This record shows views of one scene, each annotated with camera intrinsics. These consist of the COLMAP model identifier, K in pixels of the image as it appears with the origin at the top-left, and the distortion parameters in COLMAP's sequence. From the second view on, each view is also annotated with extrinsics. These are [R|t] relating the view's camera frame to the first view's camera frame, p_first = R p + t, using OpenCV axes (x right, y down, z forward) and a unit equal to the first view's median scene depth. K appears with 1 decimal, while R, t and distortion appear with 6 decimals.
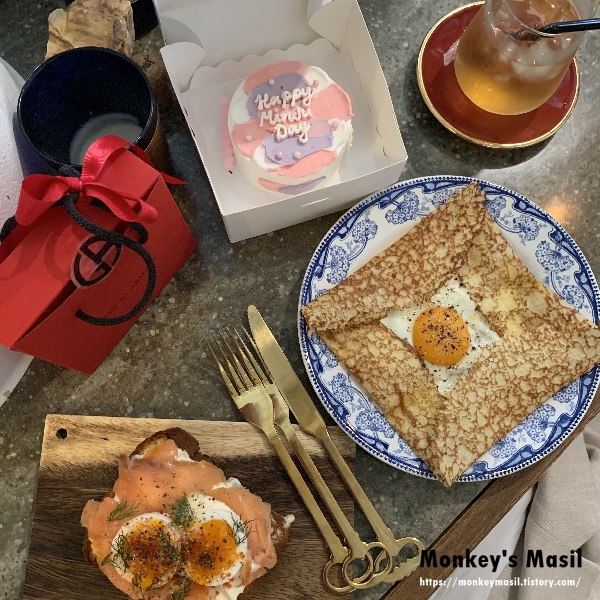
lens RADIAL K [[606.9, 0, 302.2], [0, 606.9, 300.1], [0, 0, 1]] dist [0.024882, 0.000000]
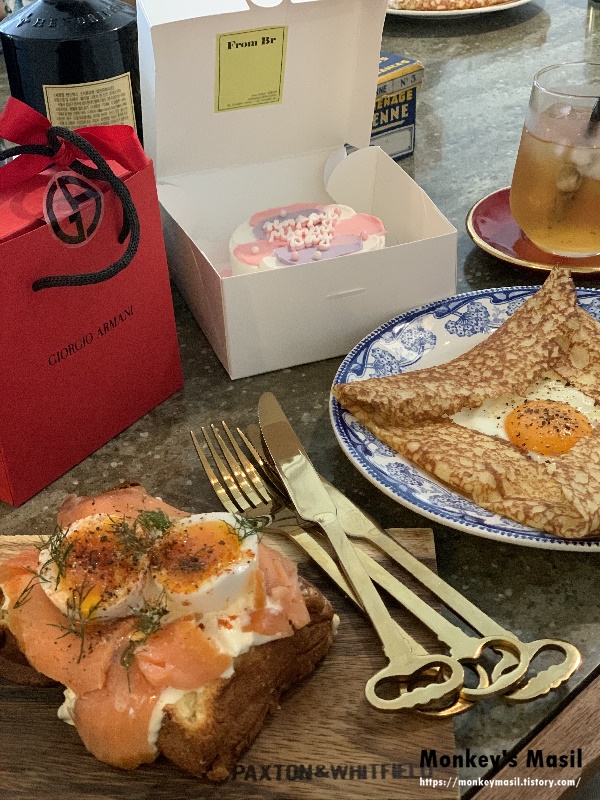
lens RADIAL K [[1187.4, 0, 298.4], [0, 1187.4, 402.7], [0, 0, 1]] dist [-0.084323, 0.000000]
pose [[0.997082, -0.072041, -0.025238, -0.007852], [0.034301, 0.718213, -0.694977, 0.920915], [0.068193, 0.692083, 0.718589, 0.039796]]
